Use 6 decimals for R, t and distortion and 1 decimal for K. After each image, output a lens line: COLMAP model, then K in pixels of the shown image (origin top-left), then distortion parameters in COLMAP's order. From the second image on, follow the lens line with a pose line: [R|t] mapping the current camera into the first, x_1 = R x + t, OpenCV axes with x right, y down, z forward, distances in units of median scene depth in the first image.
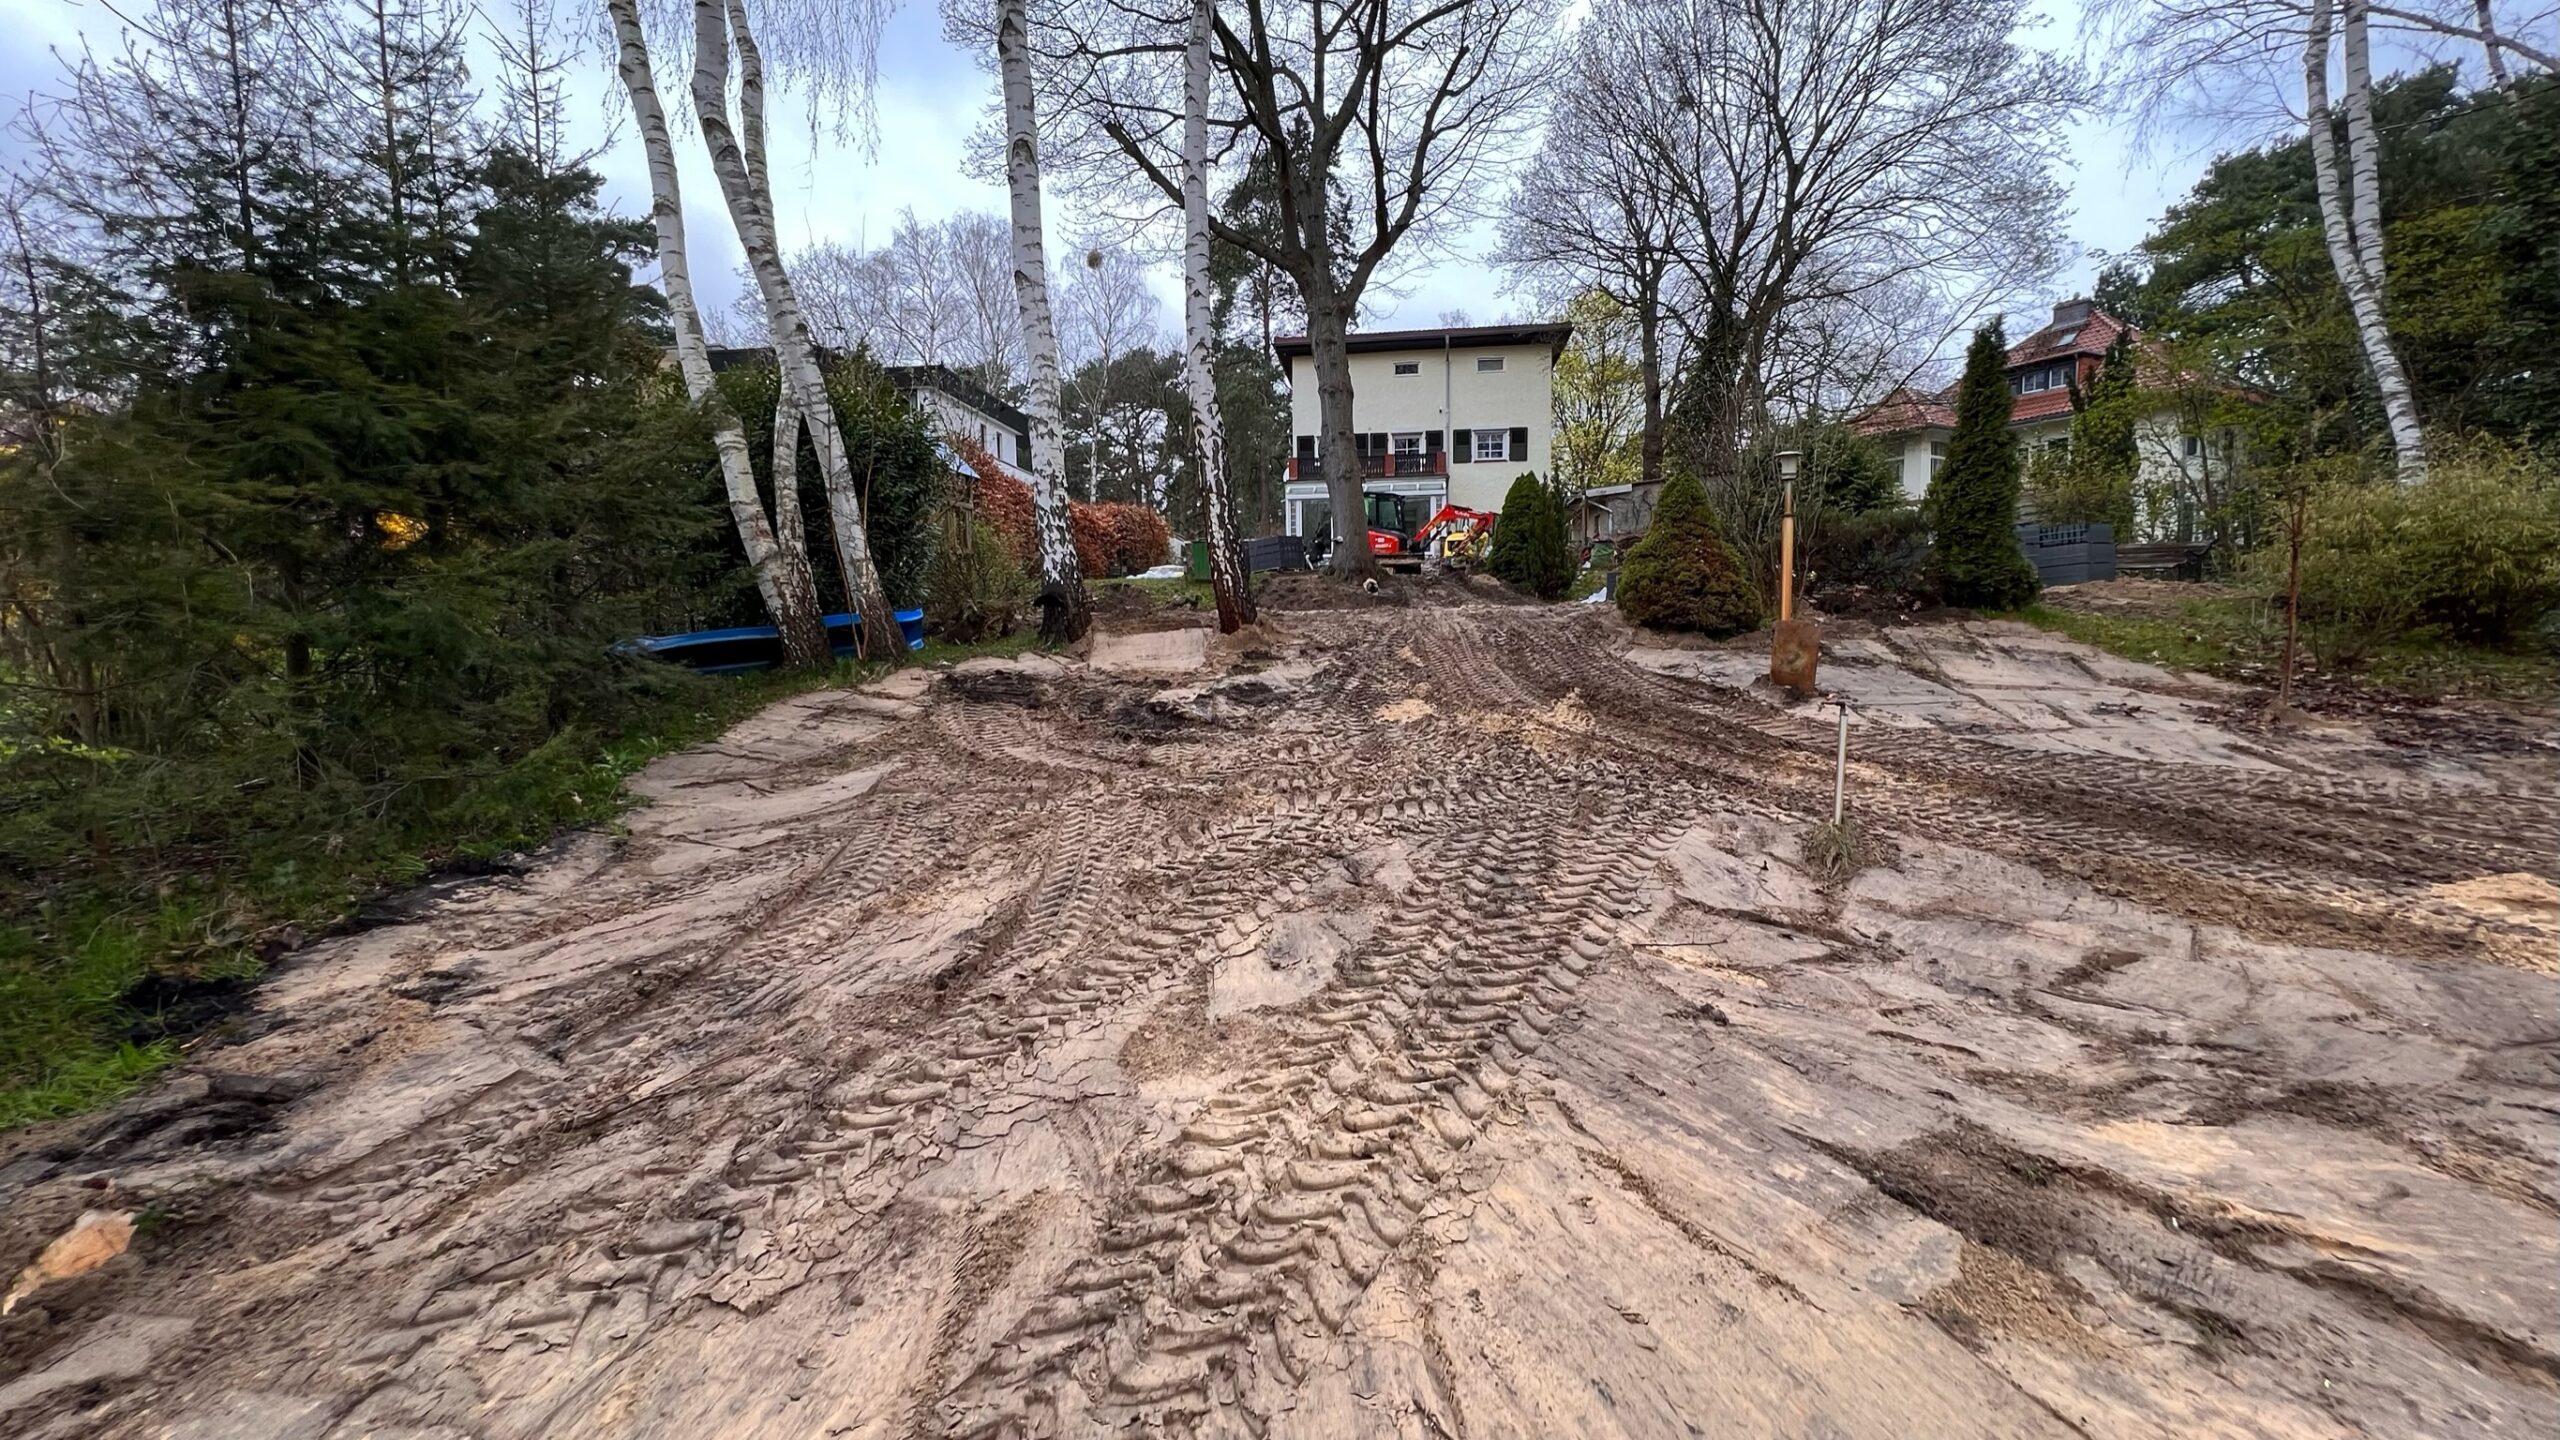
lens RADIAL K [[1014.6, 0, 1280.0], [0, 1014.6, 720.0], [0, 0, 1]] dist [0.000321, -0.000464]
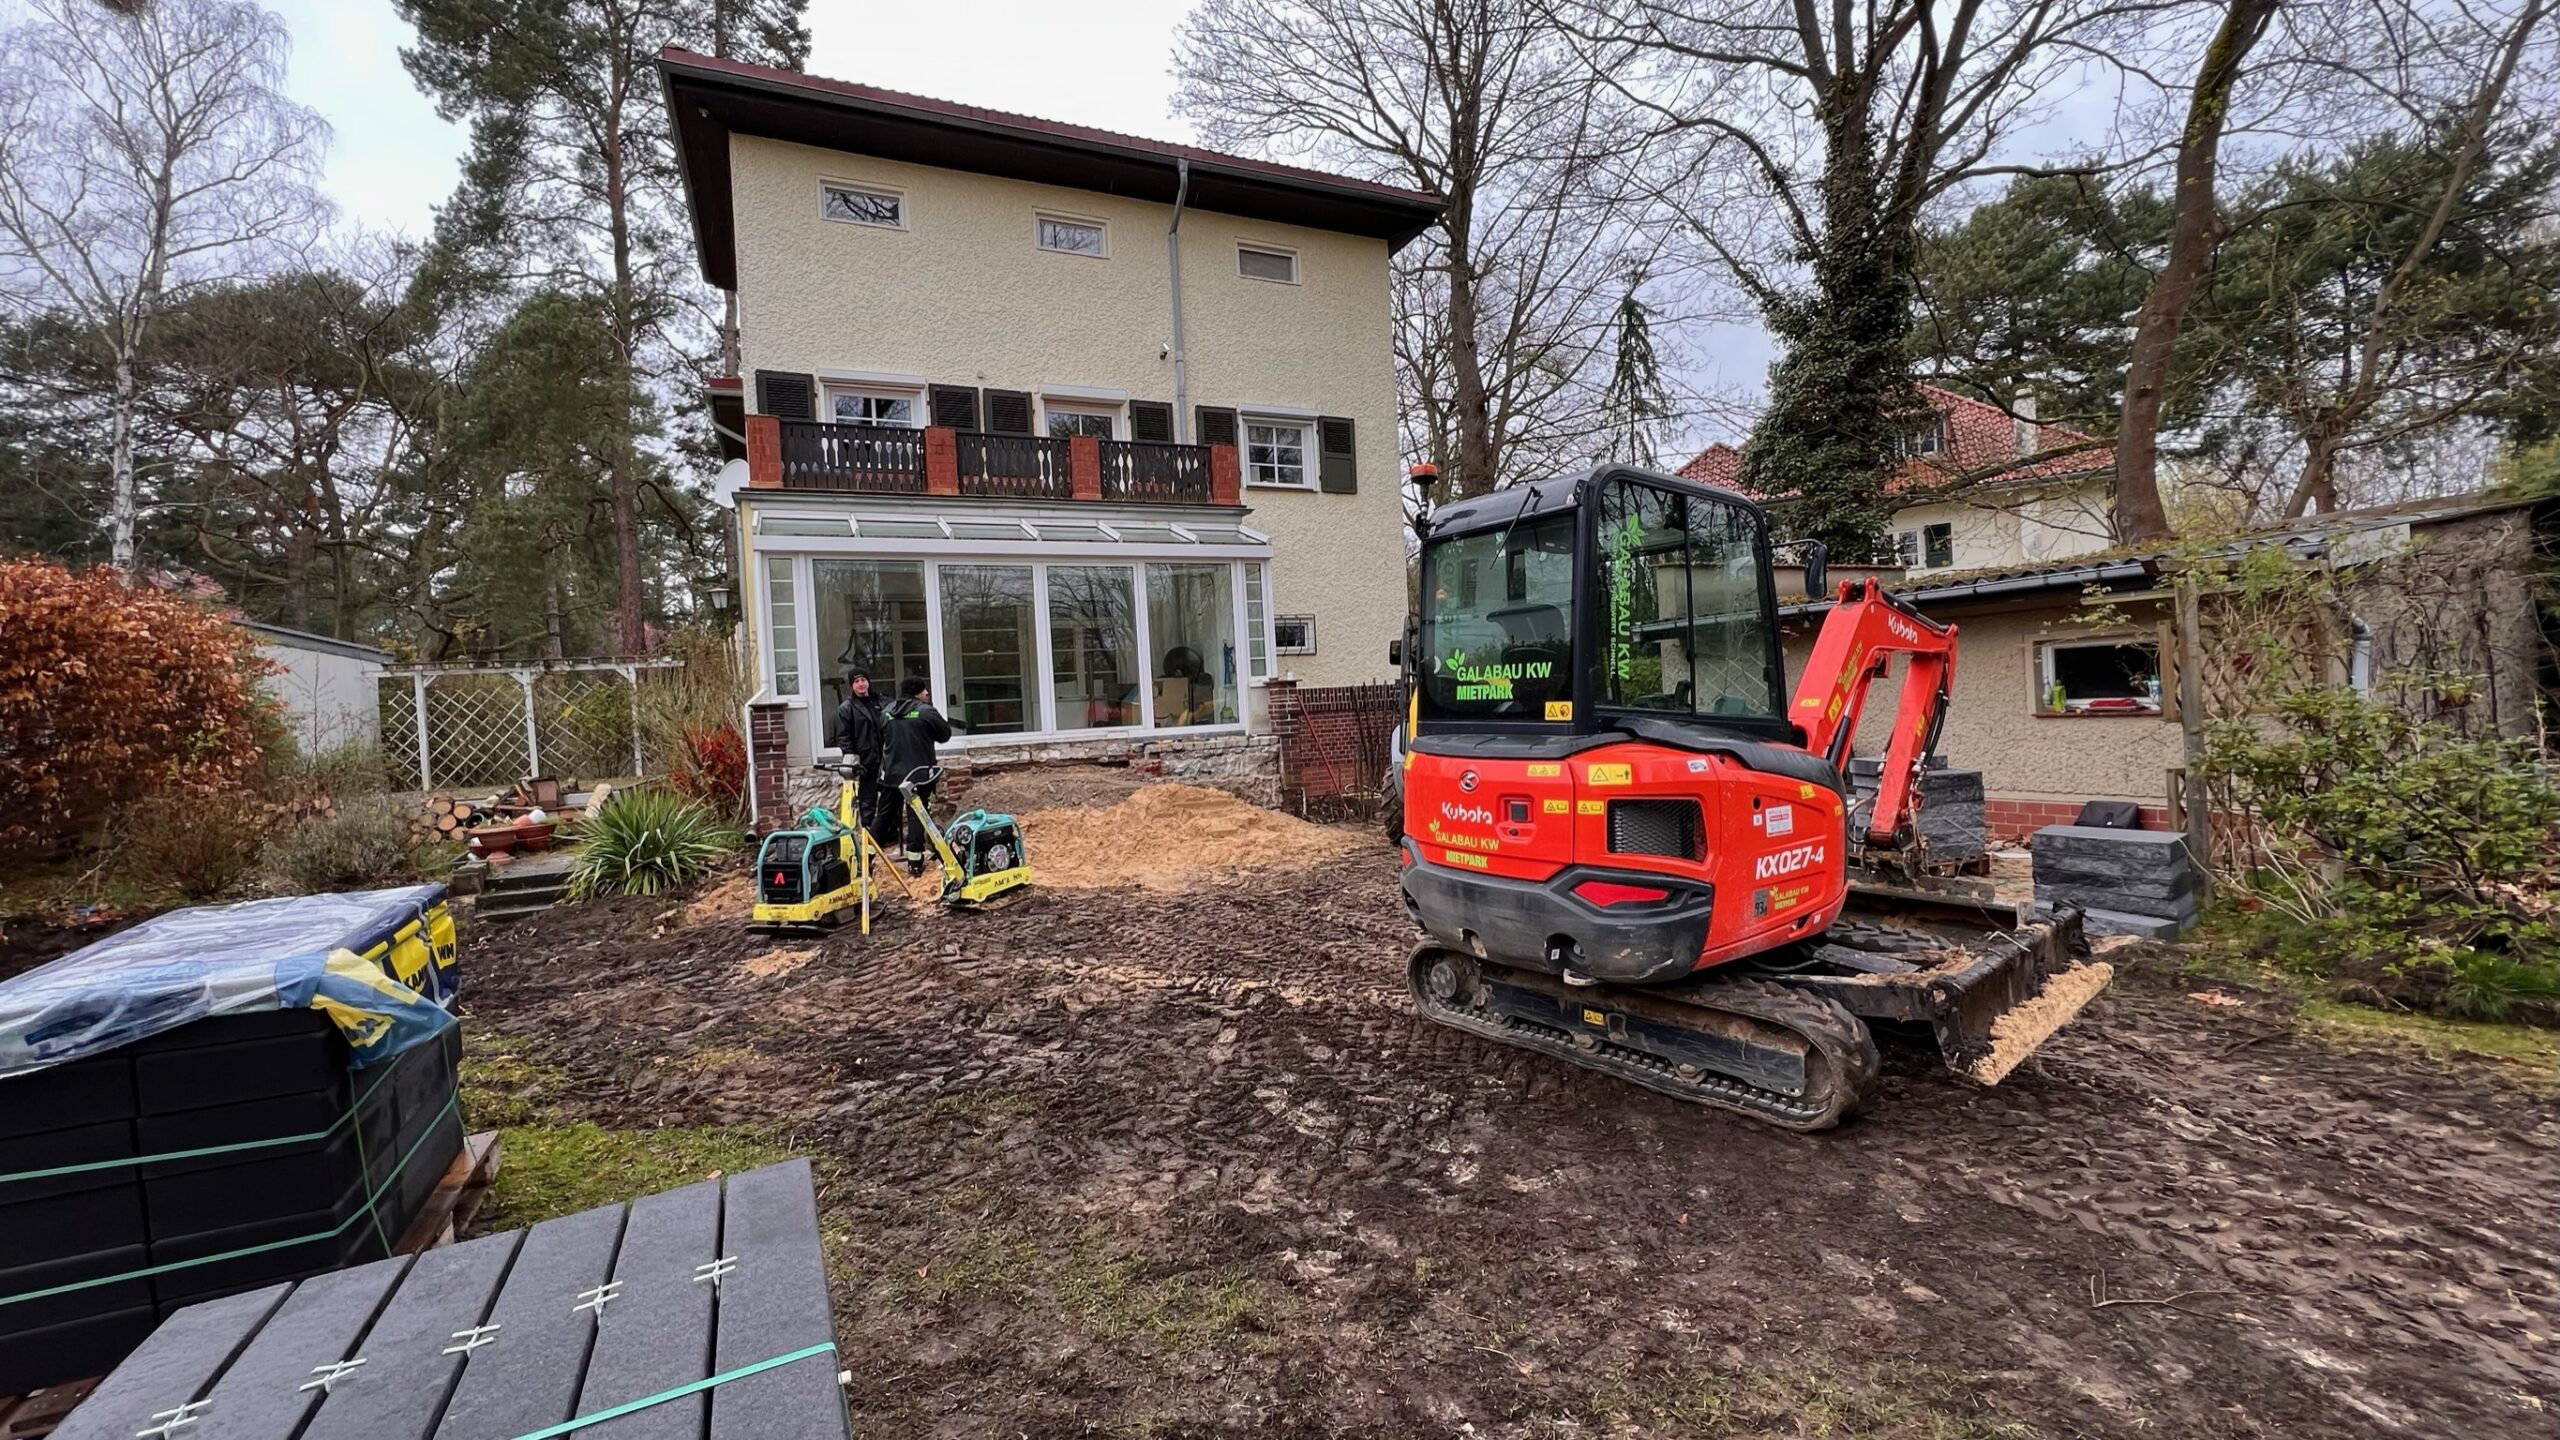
lens RADIAL K [[1014.6, 0, 1280.0], [0, 1014.6, 720.0], [0, 0, 1]] dist [0.000321, -0.000464]
pose [[0.846646, -0.048008, 0.529987, -0.026305], [0.094361, 0.993684, -0.060729, -0.205653], [-0.523724, 0.101426, 0.845829, 0.991954]]
